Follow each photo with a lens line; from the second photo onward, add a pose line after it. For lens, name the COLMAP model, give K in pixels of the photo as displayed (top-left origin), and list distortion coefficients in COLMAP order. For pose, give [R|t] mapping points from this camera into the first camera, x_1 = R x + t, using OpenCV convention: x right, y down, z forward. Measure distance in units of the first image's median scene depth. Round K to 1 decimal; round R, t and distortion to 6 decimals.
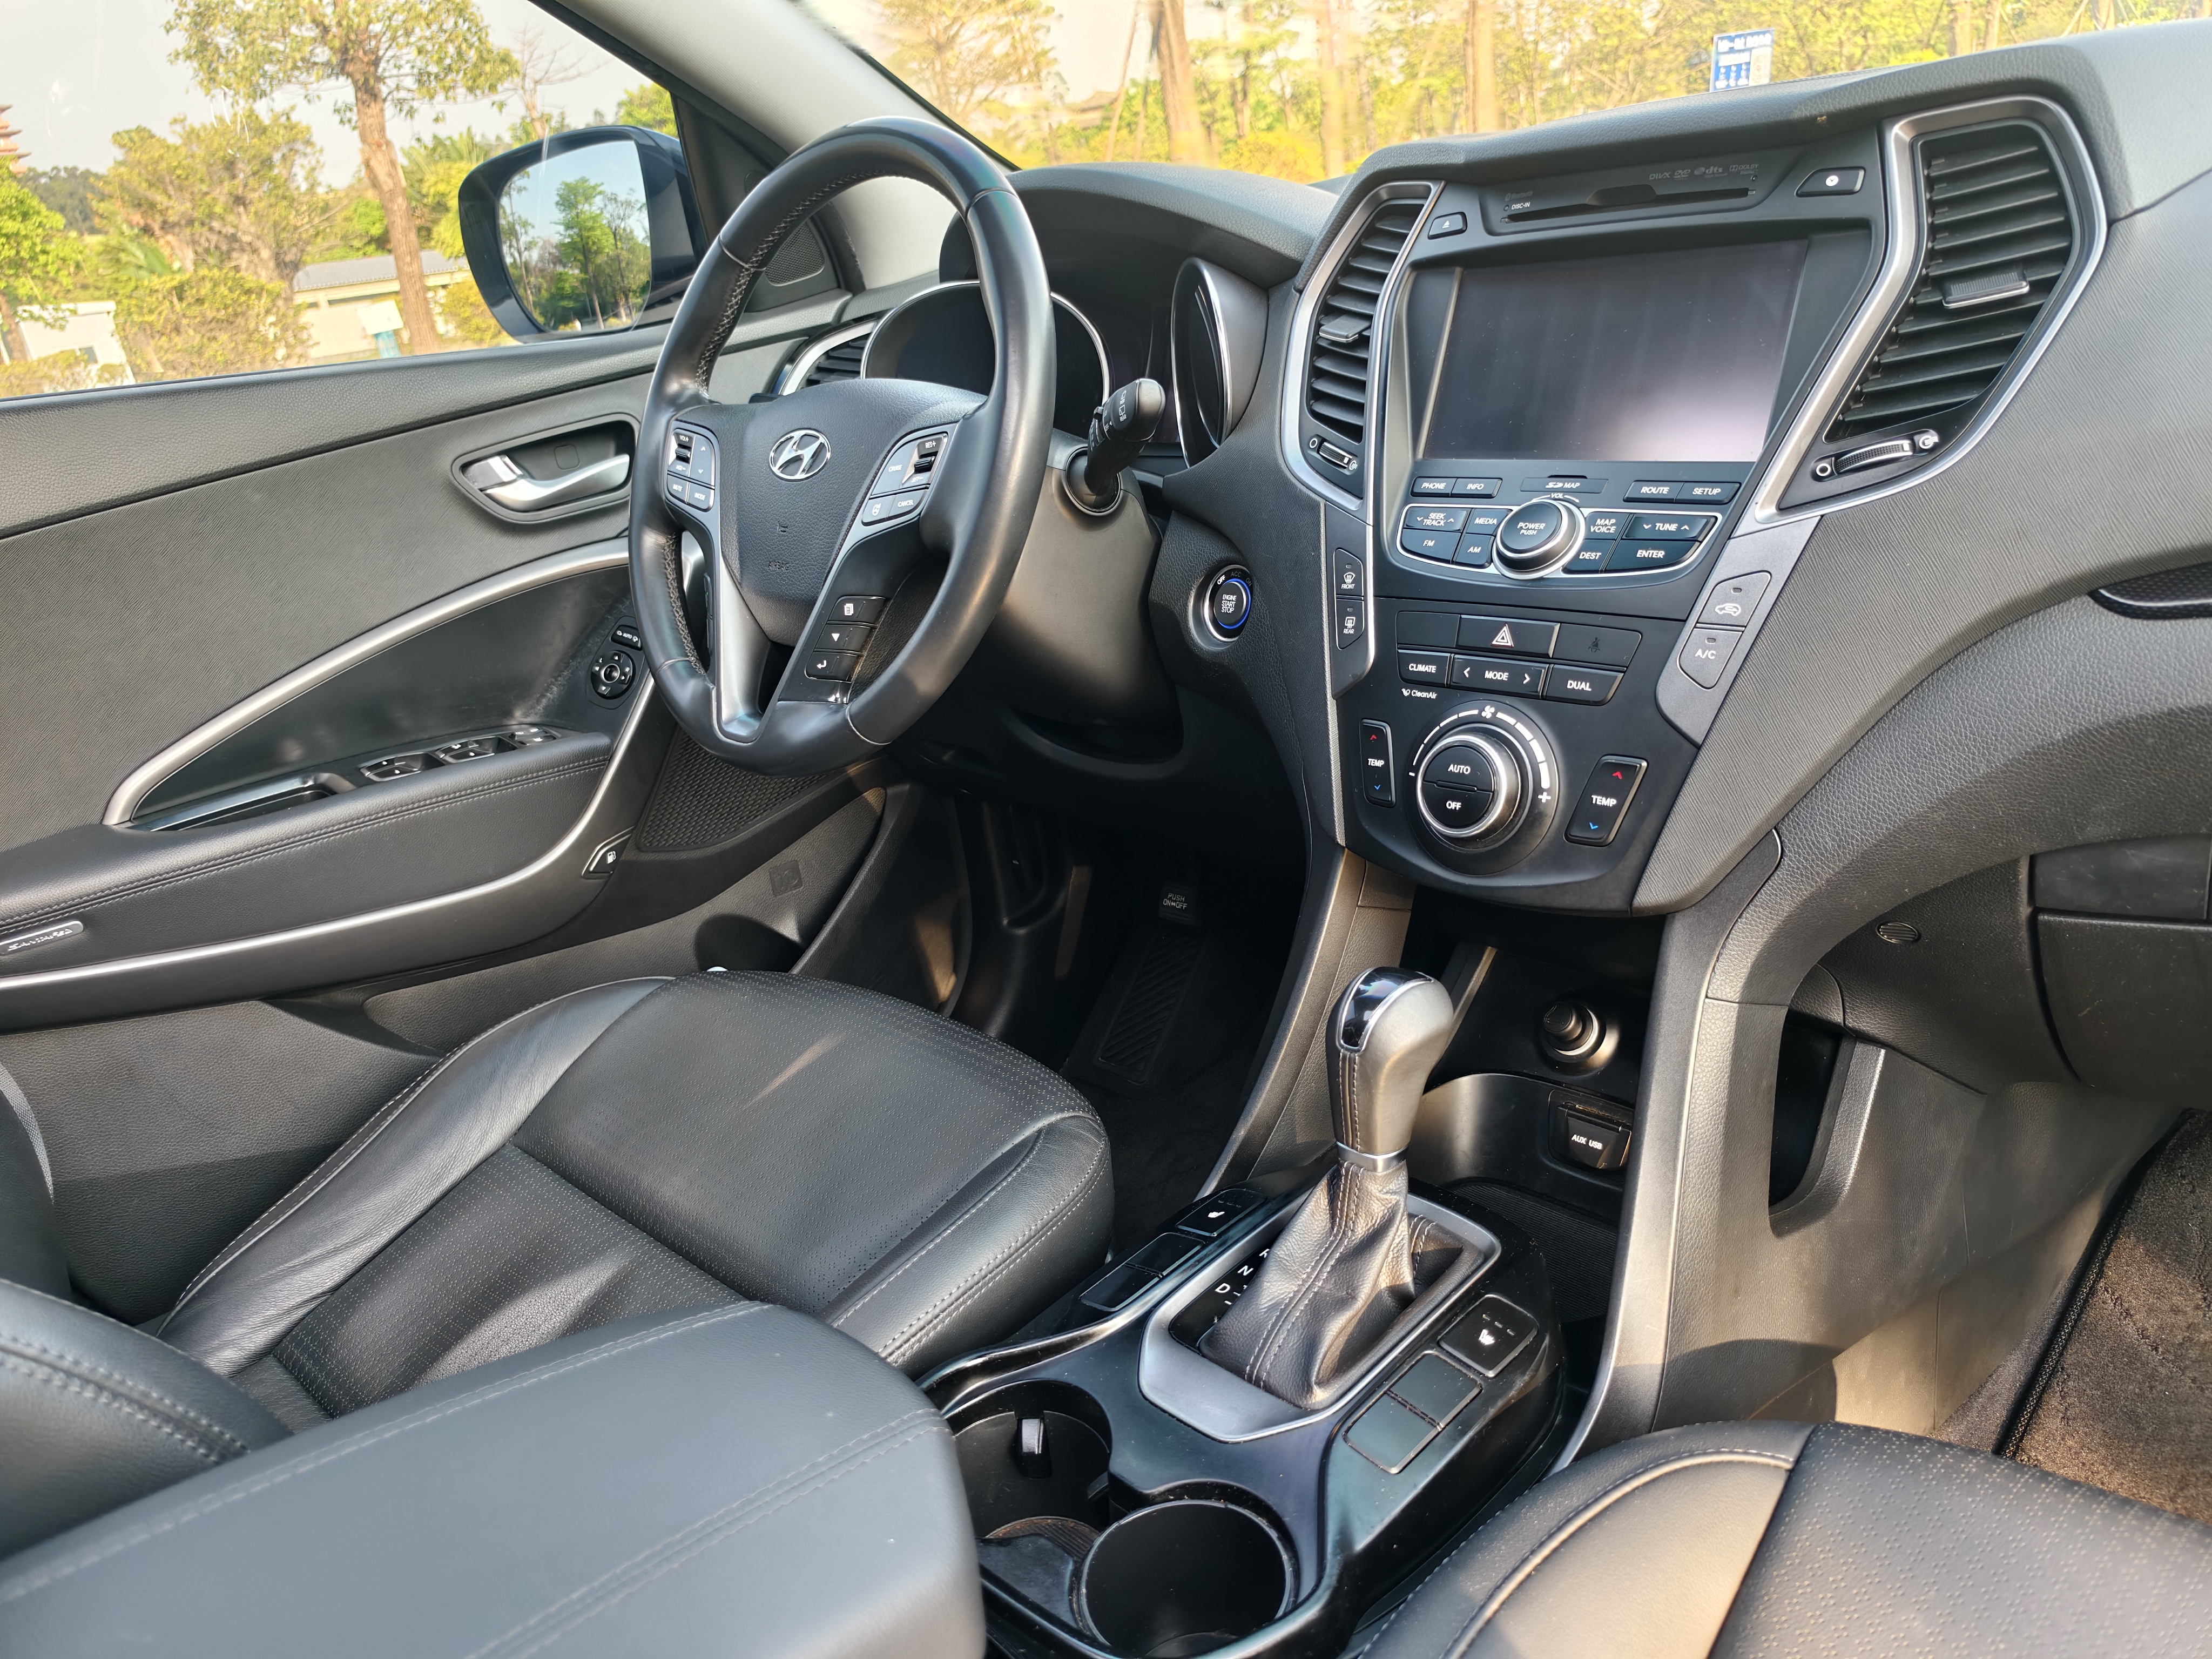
lens RADIAL K [[1601.8, 0, 1104.7], [0, 1601.8, 837.0], [0, 0, 1]] dist [0.004492, -0.016034]
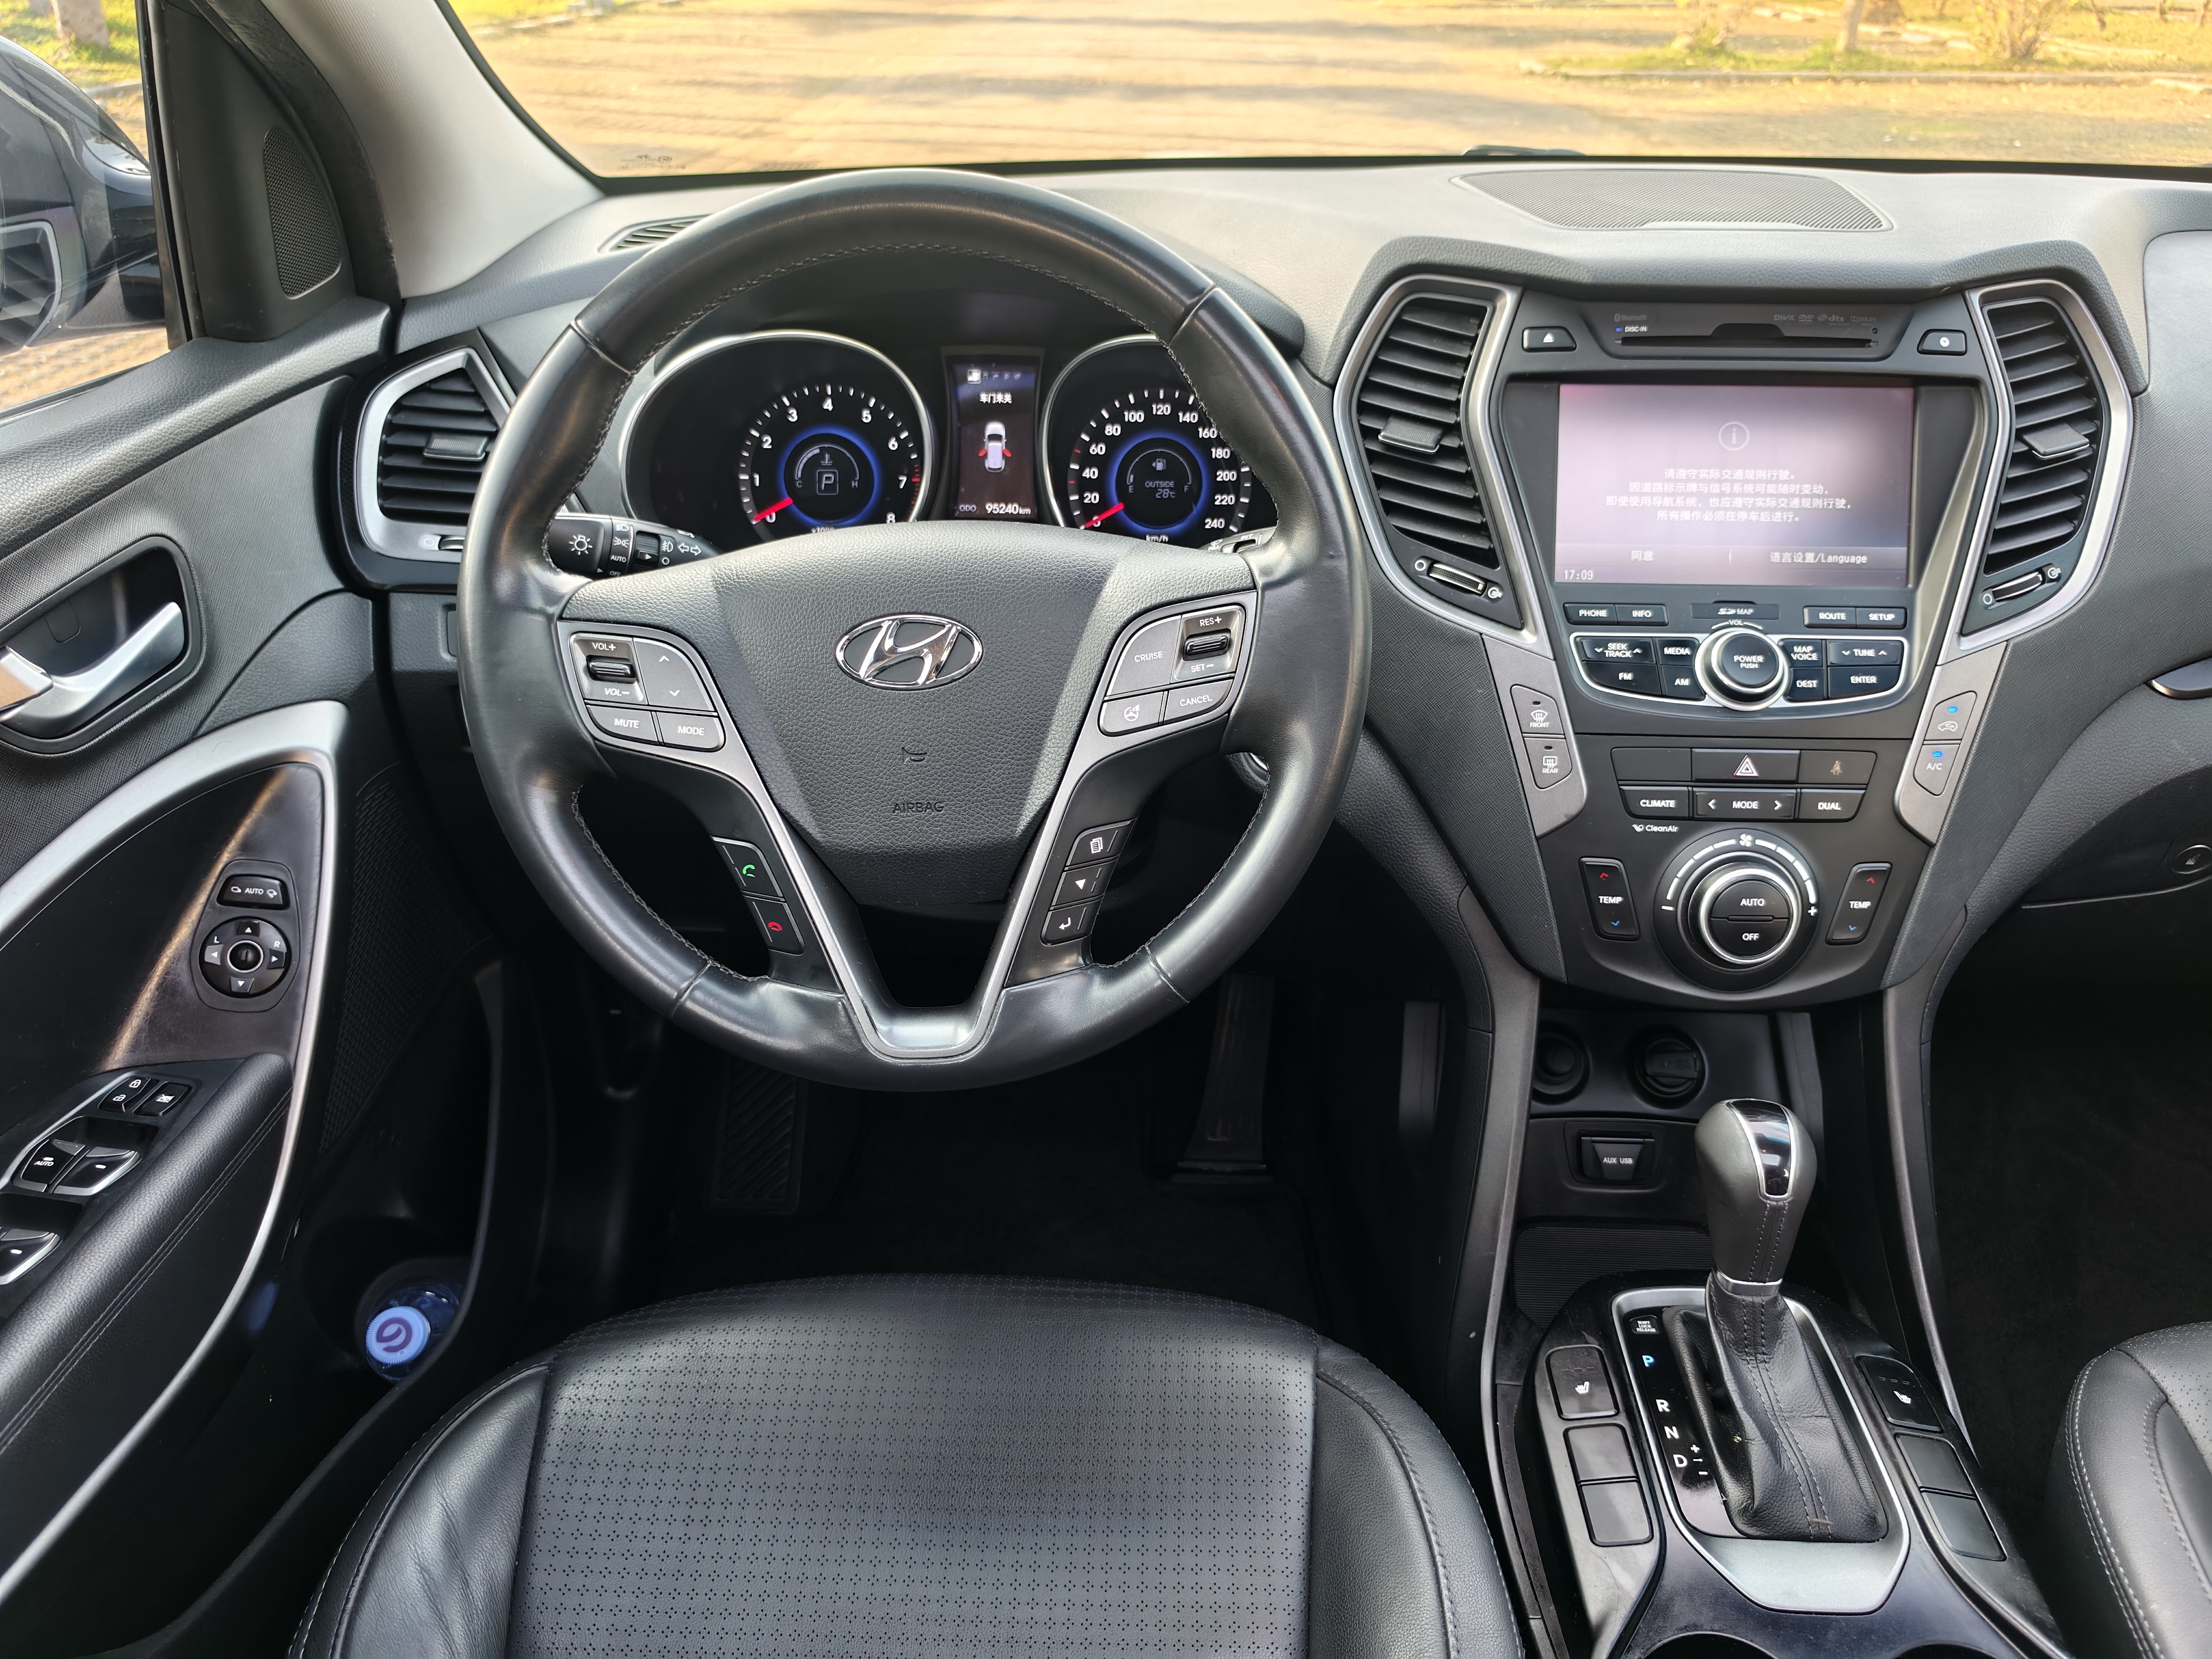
lens RADIAL K [[1601.8, 0, 1104.7], [0, 1601.8, 837.0], [0, 0, 1]] dist [0.004492, -0.016034]
pose [[0.728839, -0.223318, 0.647242, -0.752070], [0.155911, 0.974611, 0.160704, -0.316635], [-0.666697, -0.016216, 0.745152, 0.499056]]
